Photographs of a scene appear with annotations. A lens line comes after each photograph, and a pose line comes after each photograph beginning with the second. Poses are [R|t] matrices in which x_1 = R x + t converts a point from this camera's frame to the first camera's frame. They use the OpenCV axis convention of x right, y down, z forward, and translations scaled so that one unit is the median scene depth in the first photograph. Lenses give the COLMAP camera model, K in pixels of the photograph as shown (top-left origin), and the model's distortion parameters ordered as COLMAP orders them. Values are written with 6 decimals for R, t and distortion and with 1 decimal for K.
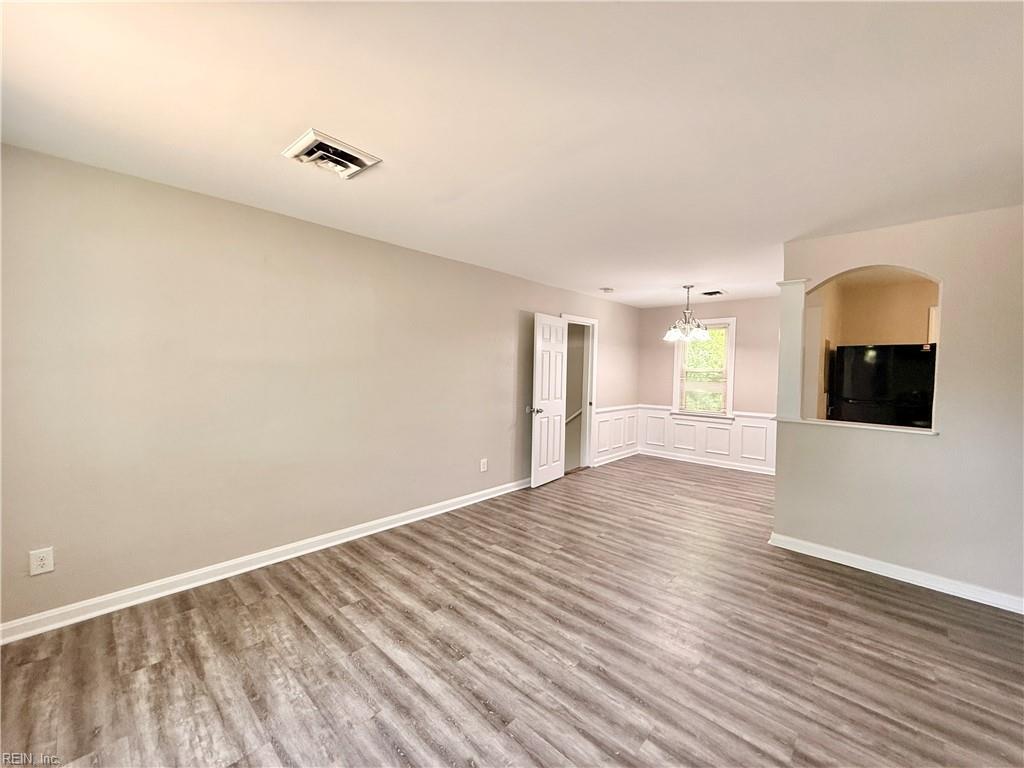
lens RADIAL K [[410.0, 0, 509.8], [0, 410.0, 384.0], [0, 0, 1]] dist [0.000562, 0.000219]
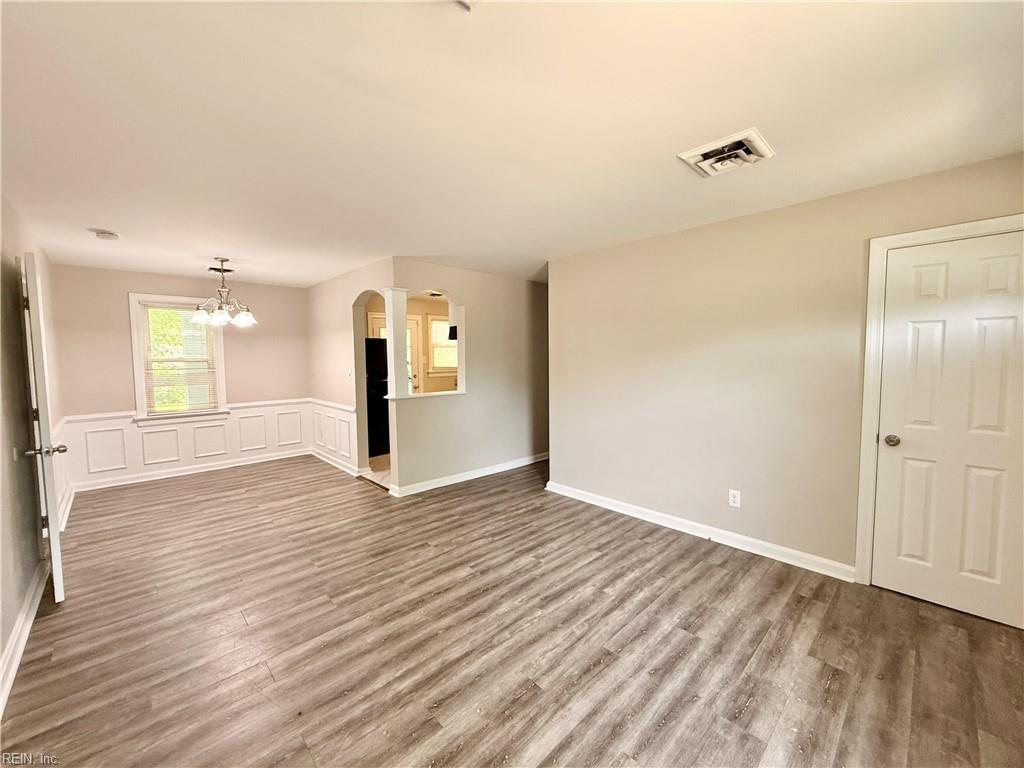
lens RADIAL K [[410.0, 0, 509.8], [0, 410.0, 384.0], [0, 0, 1]] dist [0.000562, 0.000219]
pose [[0.047295, -0.087364, 0.995053, -0.797591], [0.044818, 0.995350, 0.085260, -0.067439], [-0.997875, 0.040564, 0.050991, 0.810701]]
